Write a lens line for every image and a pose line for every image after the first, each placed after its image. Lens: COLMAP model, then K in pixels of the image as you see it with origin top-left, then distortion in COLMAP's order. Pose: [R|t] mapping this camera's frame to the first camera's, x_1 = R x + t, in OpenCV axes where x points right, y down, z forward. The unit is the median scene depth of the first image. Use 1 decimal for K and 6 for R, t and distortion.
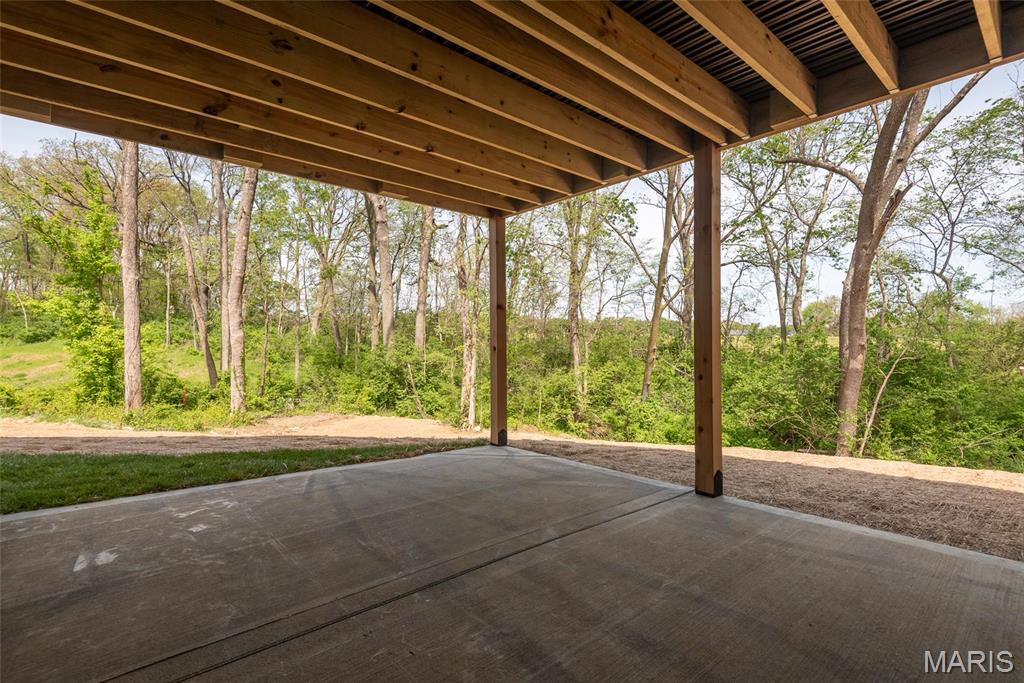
lens RADIAL K [[471.7, 0, 520.5], [0, 471.7, 337.5], [0, 0, 1]] dist [-0.000451, -0.001761]
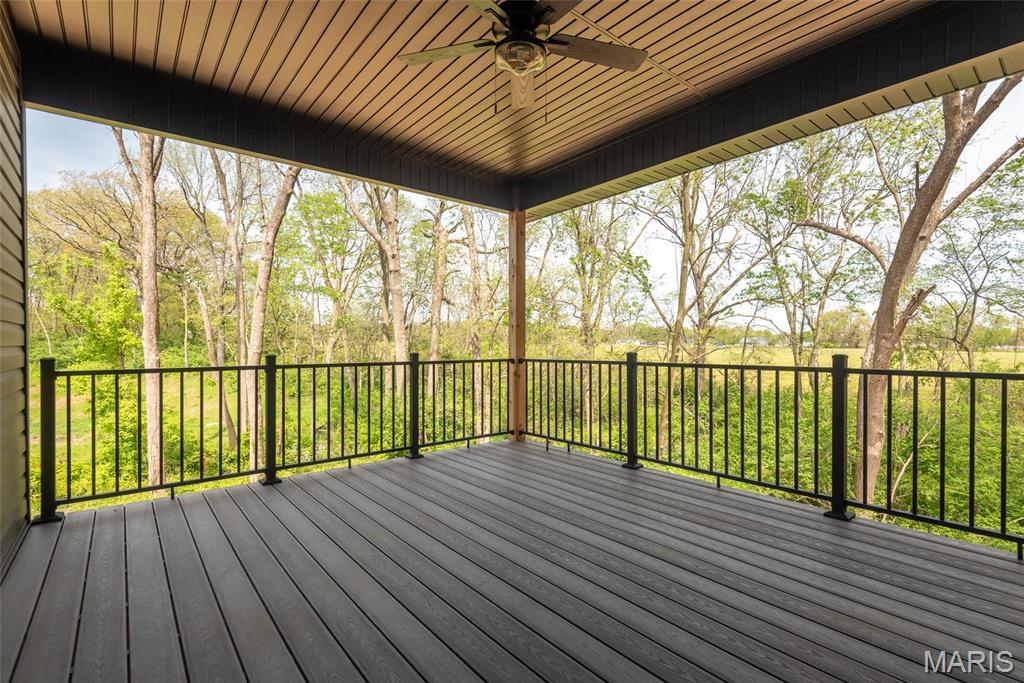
lens RADIAL K [[471.7, 0, 521.8], [0, 471.7, 342.3], [0, 0, 1]] dist [-0.000451, -0.001761]
pose [[0.999759, -0.004761, -0.021411, -0.004828], [0.005165, 0.999809, 0.018841, -0.157313], [0.021317, -0.018947, 0.999593, -0.000983]]
